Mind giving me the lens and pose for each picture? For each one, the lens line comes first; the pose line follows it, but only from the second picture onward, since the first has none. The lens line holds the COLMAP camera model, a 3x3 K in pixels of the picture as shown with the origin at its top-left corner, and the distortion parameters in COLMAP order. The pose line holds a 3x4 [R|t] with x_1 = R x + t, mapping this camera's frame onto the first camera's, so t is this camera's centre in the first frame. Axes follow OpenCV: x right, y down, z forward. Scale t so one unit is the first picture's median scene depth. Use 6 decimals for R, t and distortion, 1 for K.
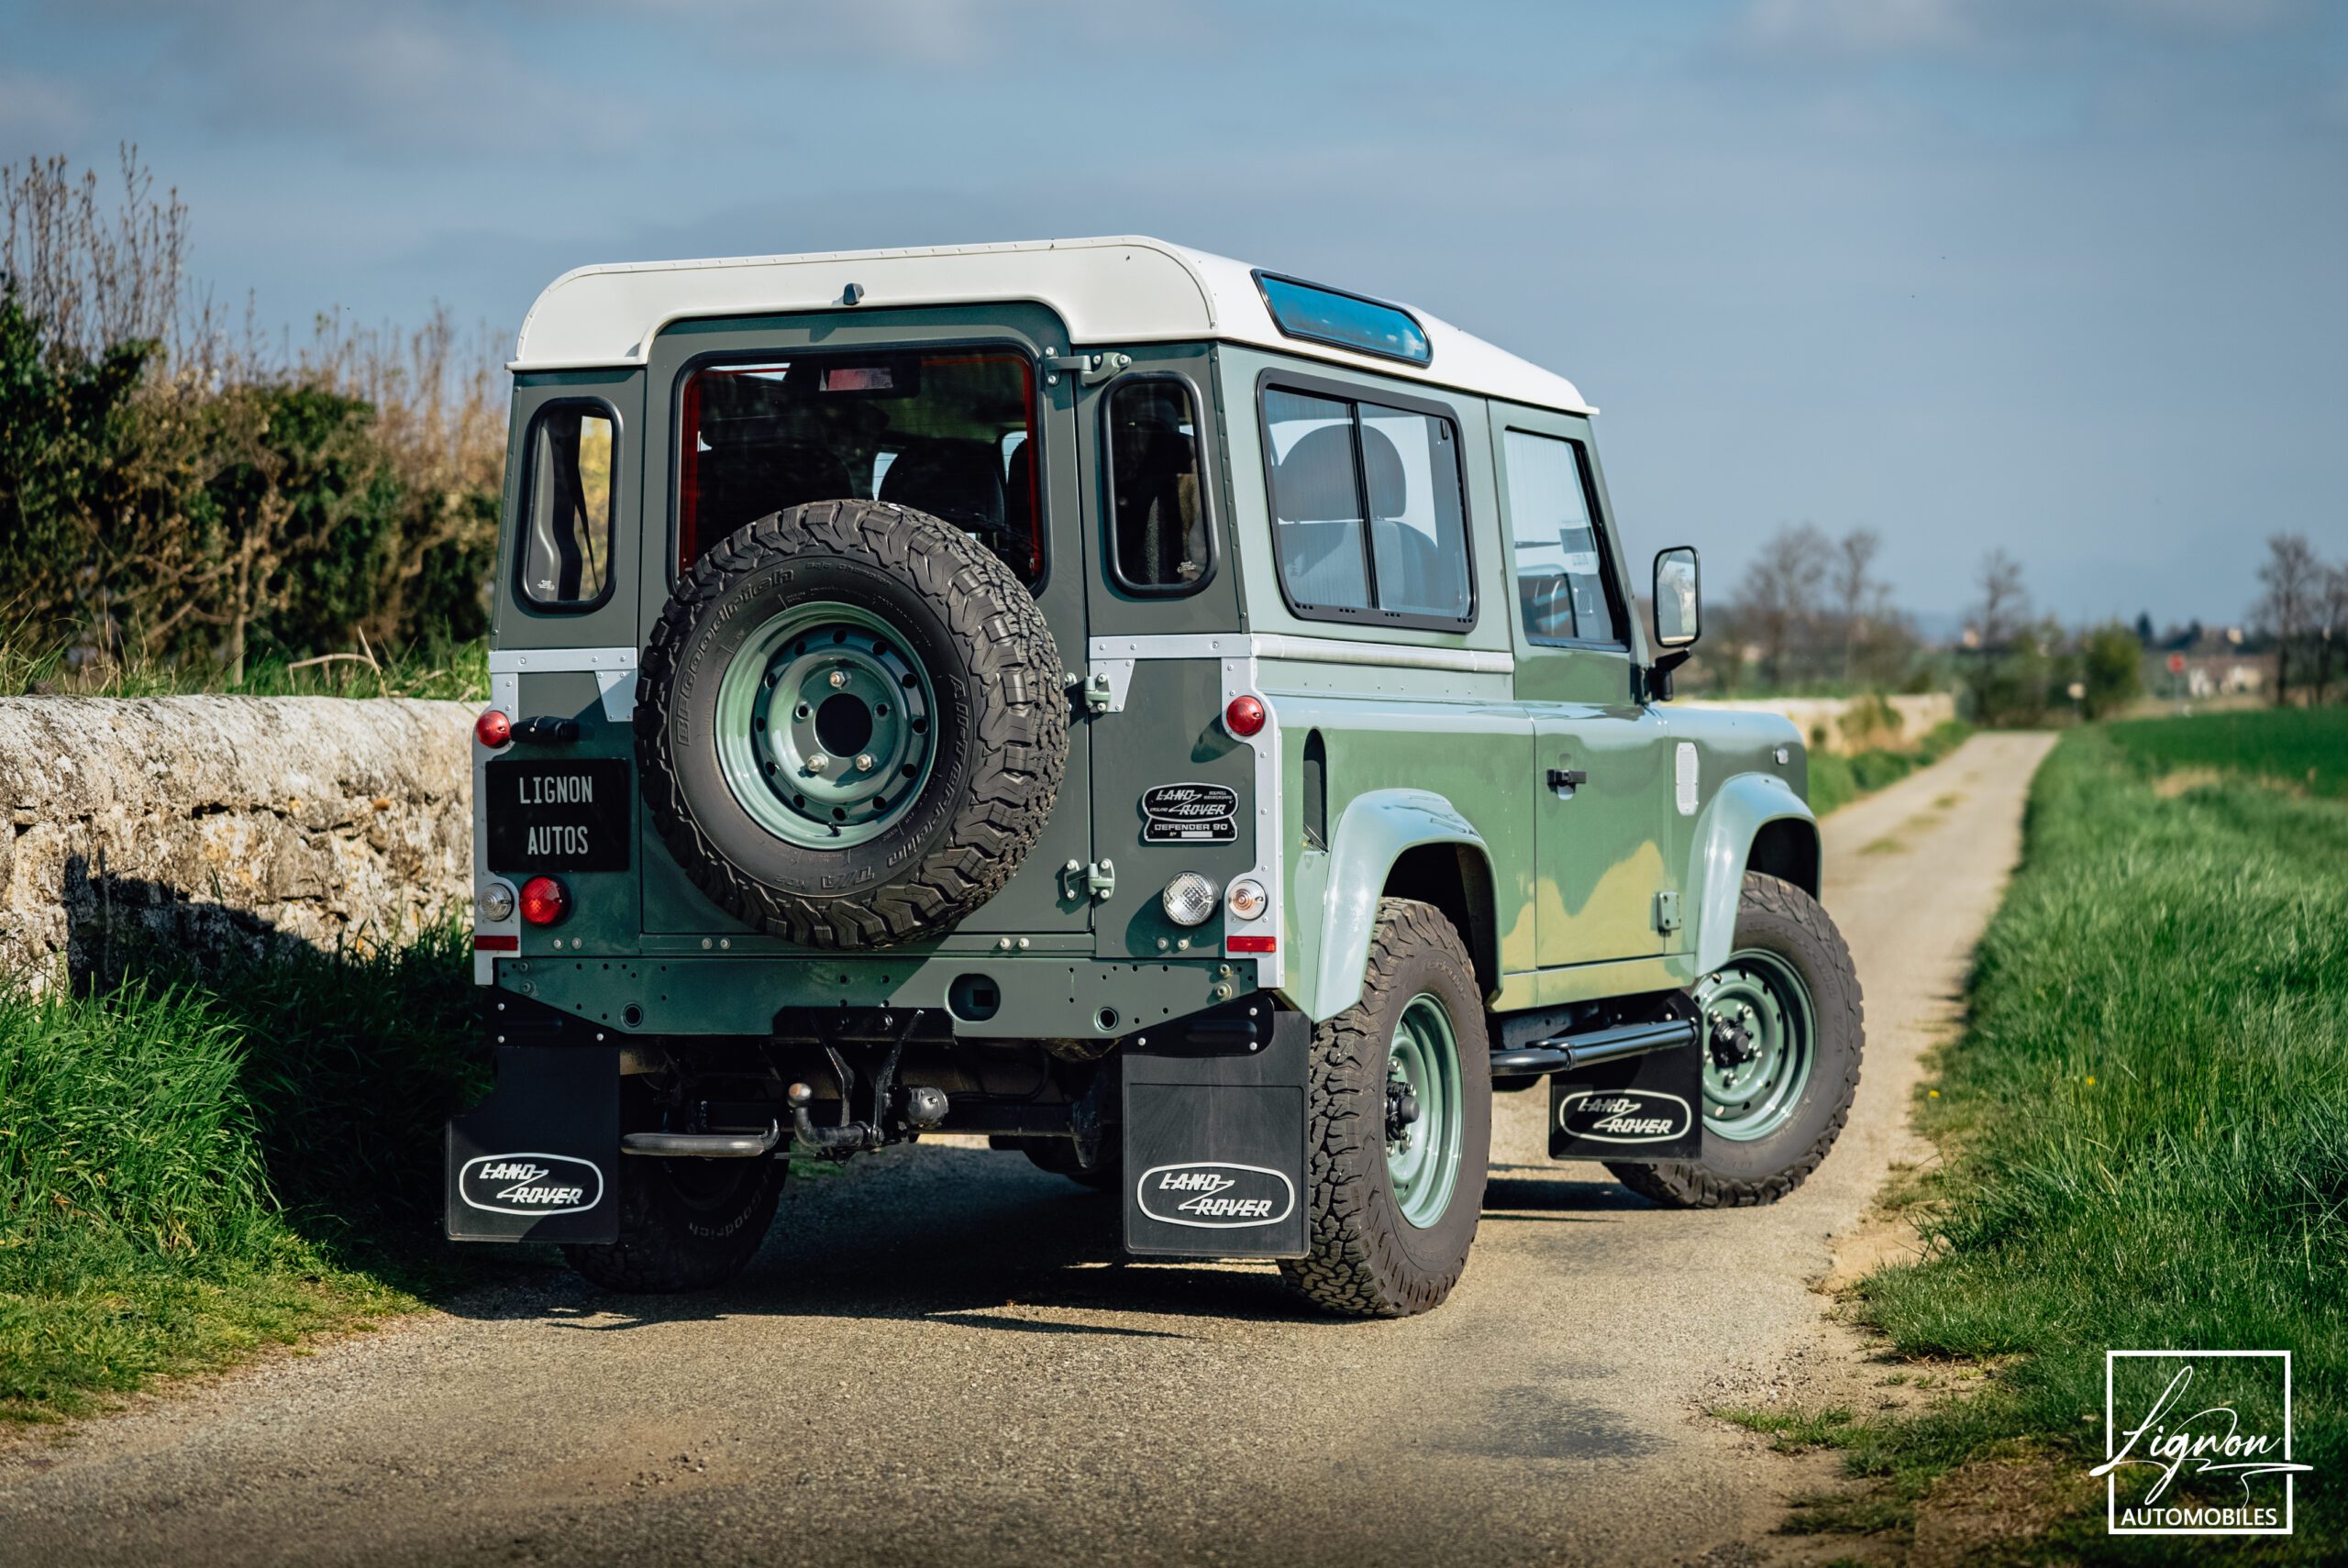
lens RADIAL K [[4721.7, 0, 1219.9], [0, 4721.7, 772.8], [0, 0, 1]] dist [0.025163, 0.000000]
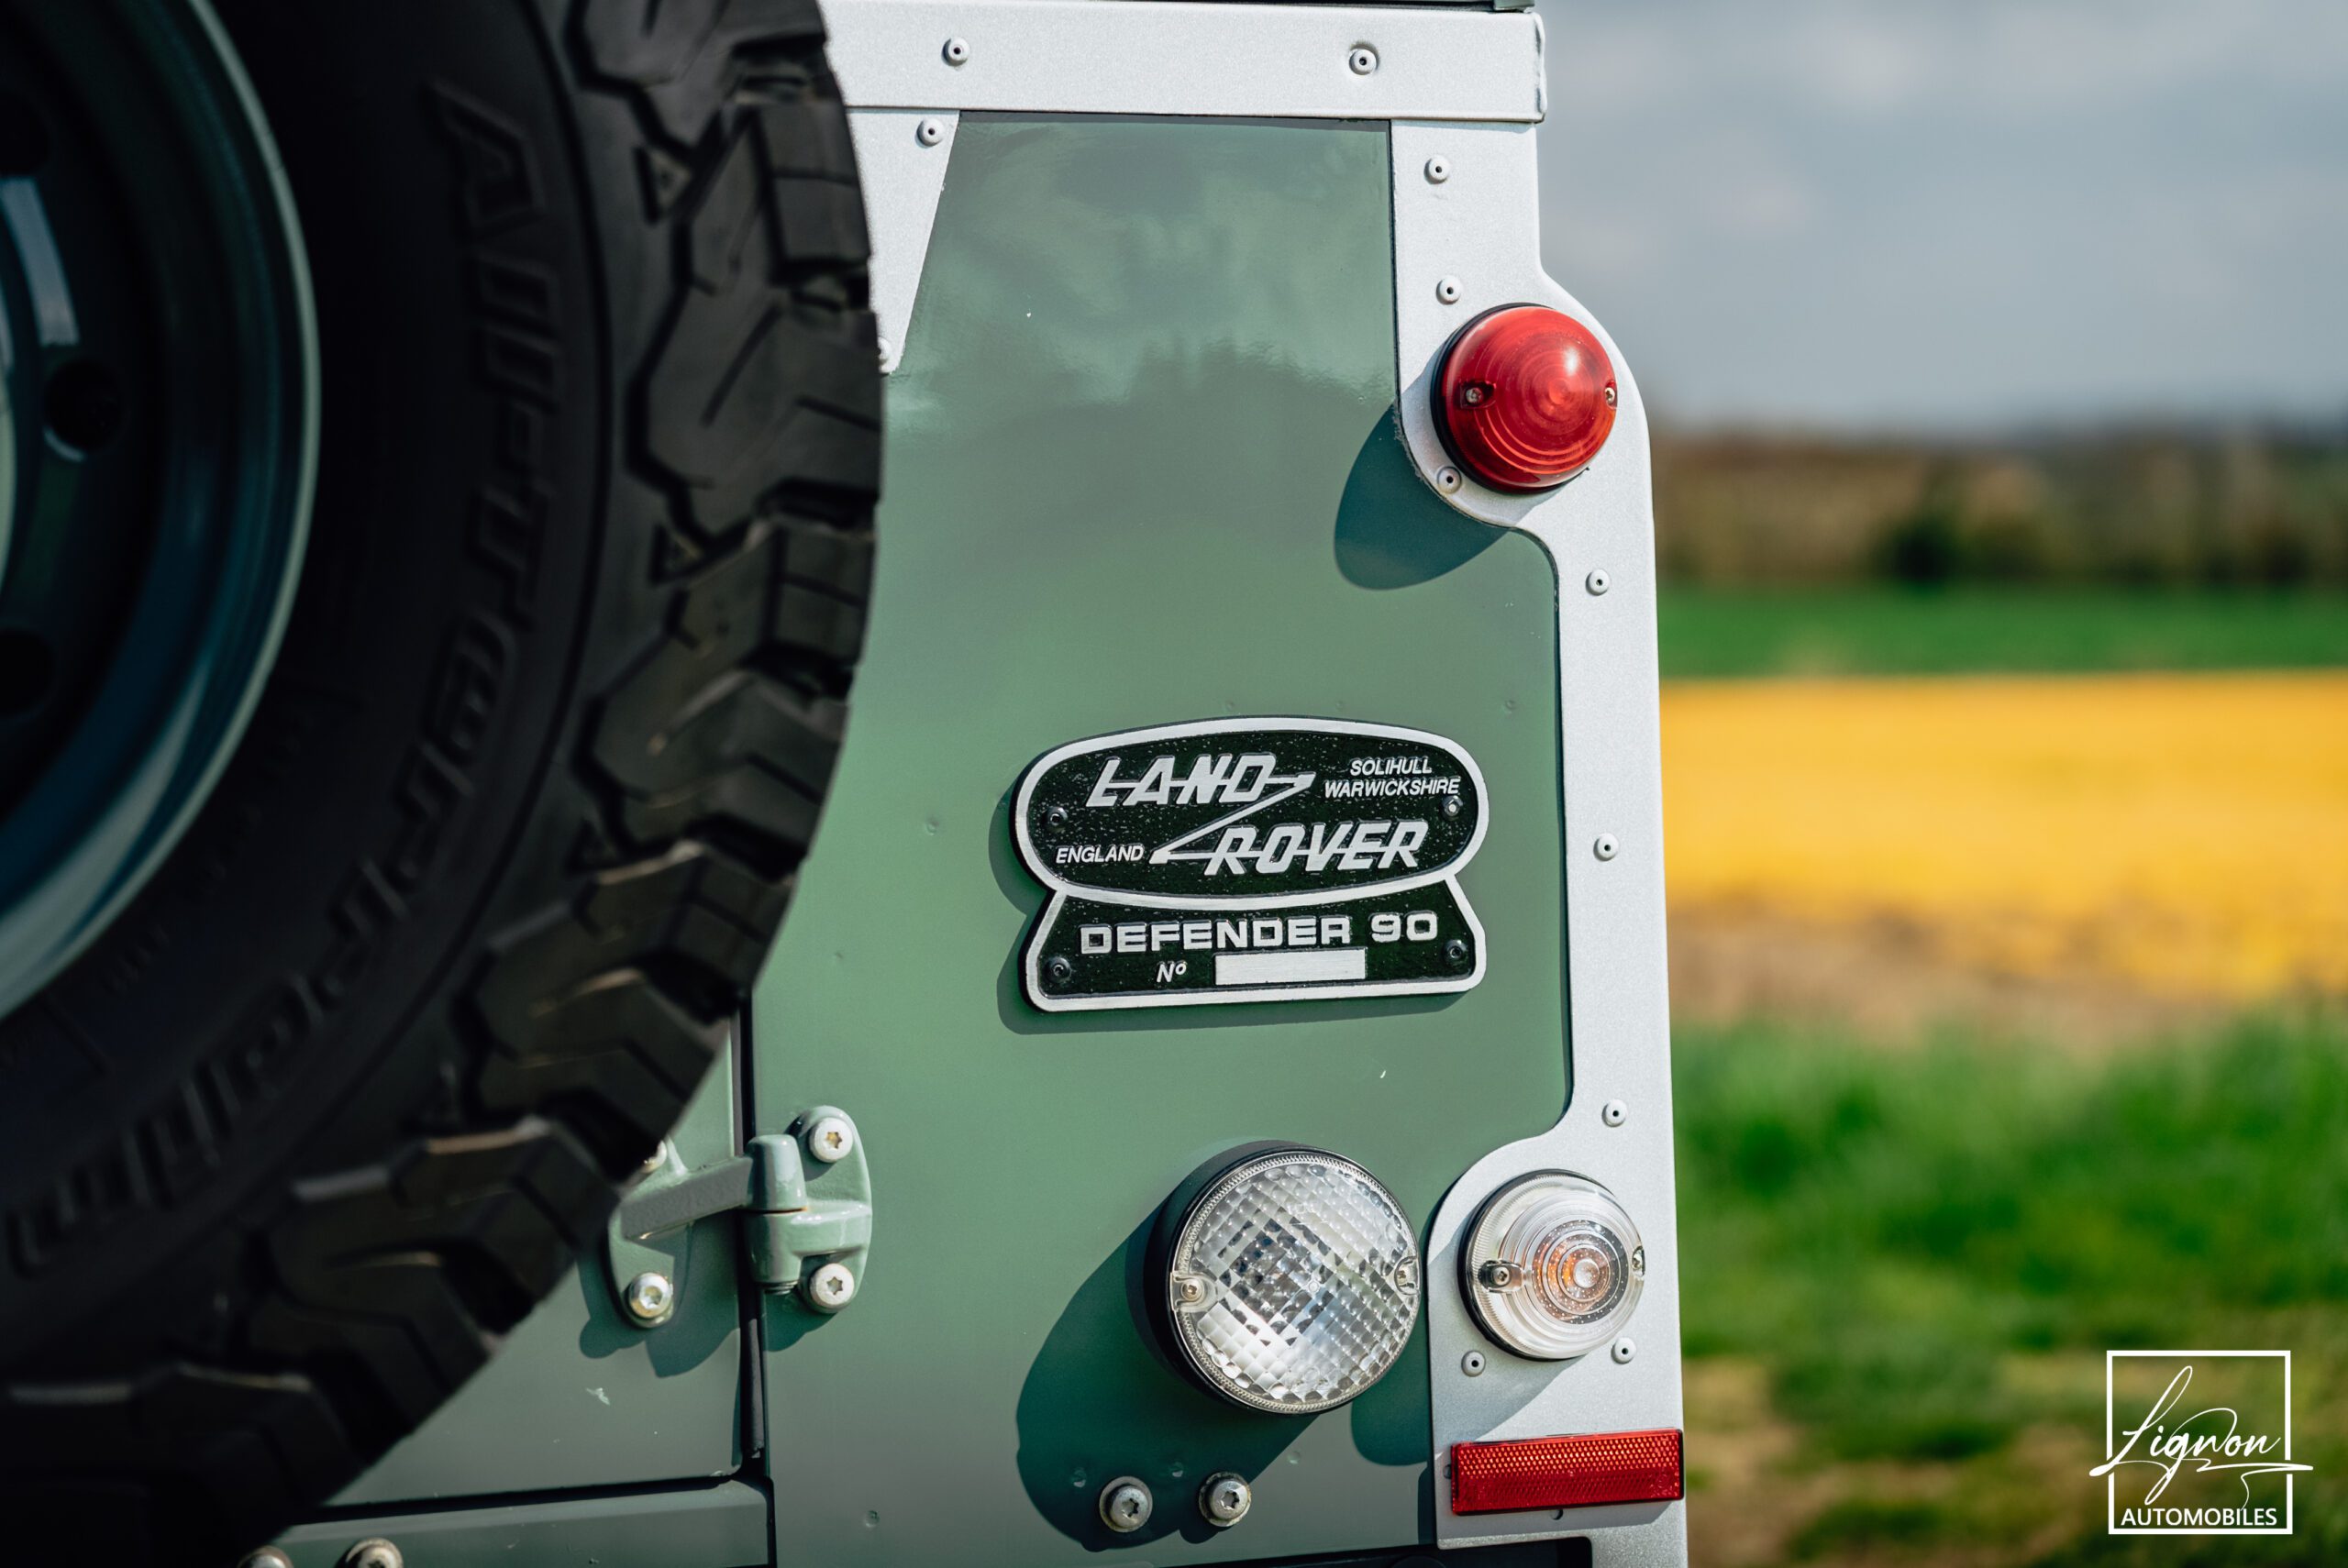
lens RADIAL K [[4721.7, 0, 1175.6], [0, 4721.7, 782.8], [0, 0, 1]] dist [0.025163, 0.000000]
pose [[0.768520, -0.023097, 0.639409, -0.136399], [0.014784, 0.999722, 0.018343, 0.001002], [-0.639656, -0.004644, 0.768648, 0.813053]]
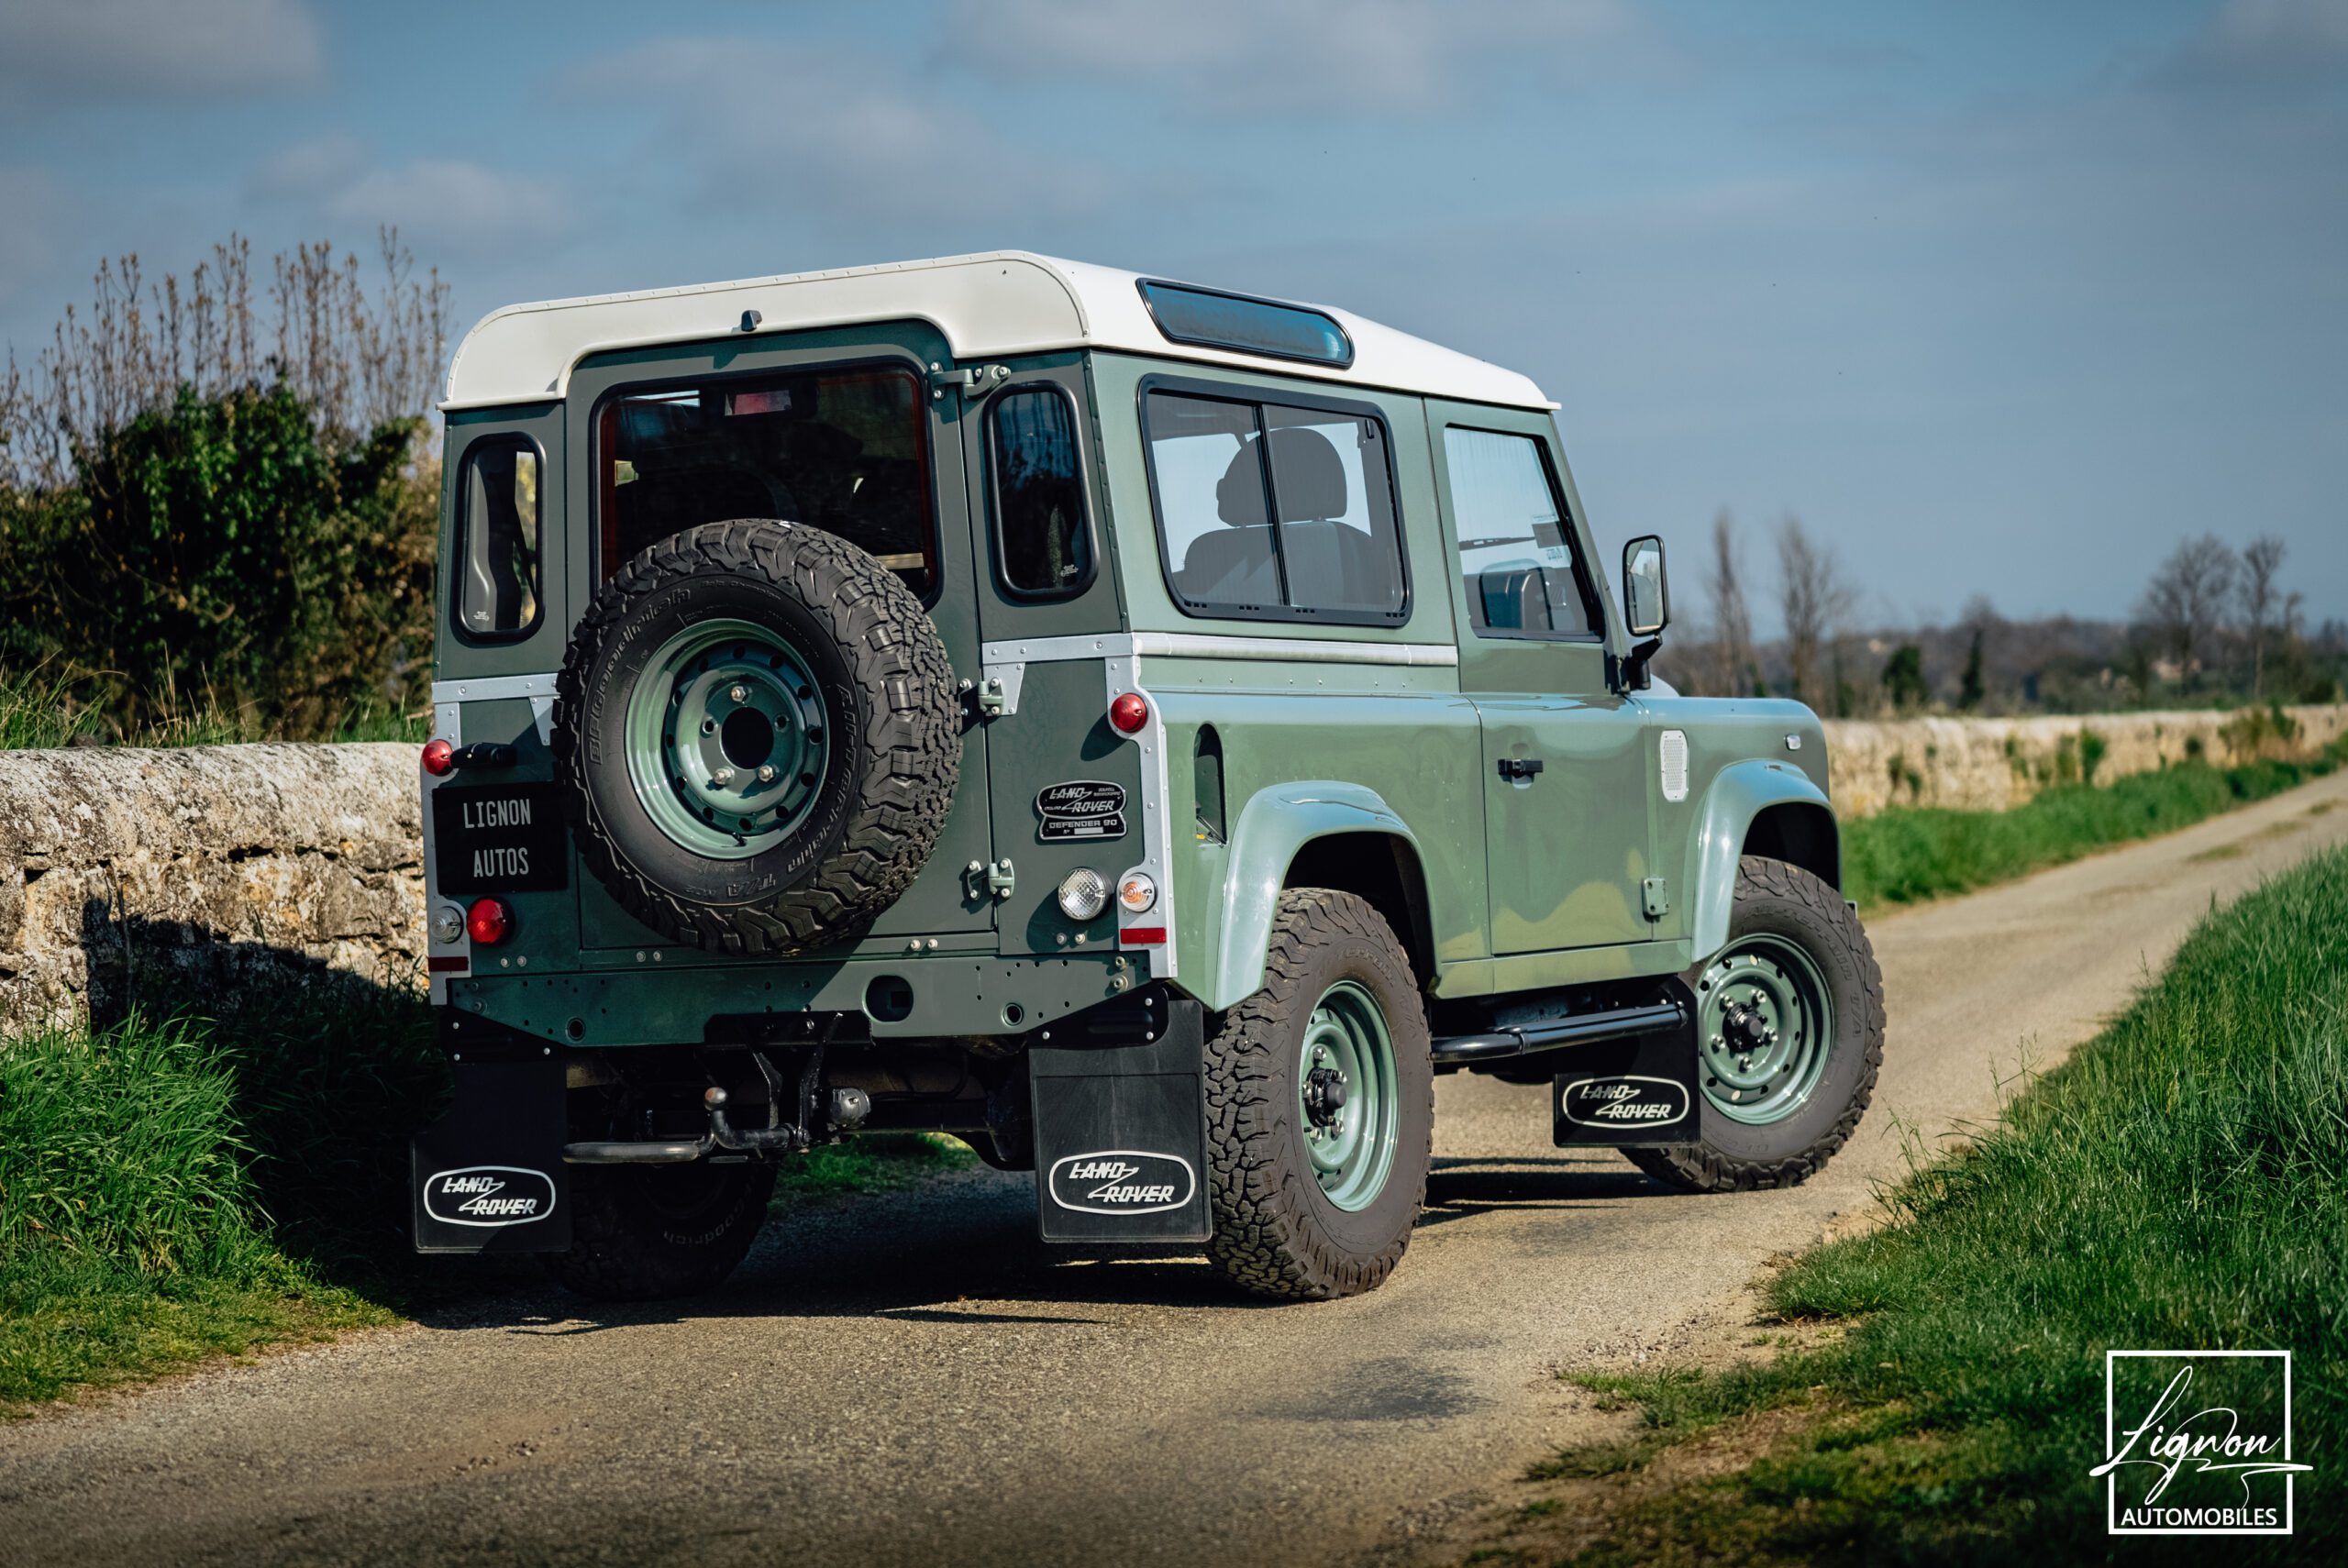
lens RADIAL K [[4721.7, 0, 1236.2], [0, 4721.7, 782.9], [0, 0, 1]] dist [0.025163, 0.000000]
pose [[0.996043, -0.038962, -0.079879, 0.105082], [0.038374, 0.999224, -0.008880, 0.012491], [0.080163, 0.005779, 0.996765, -0.017075]]
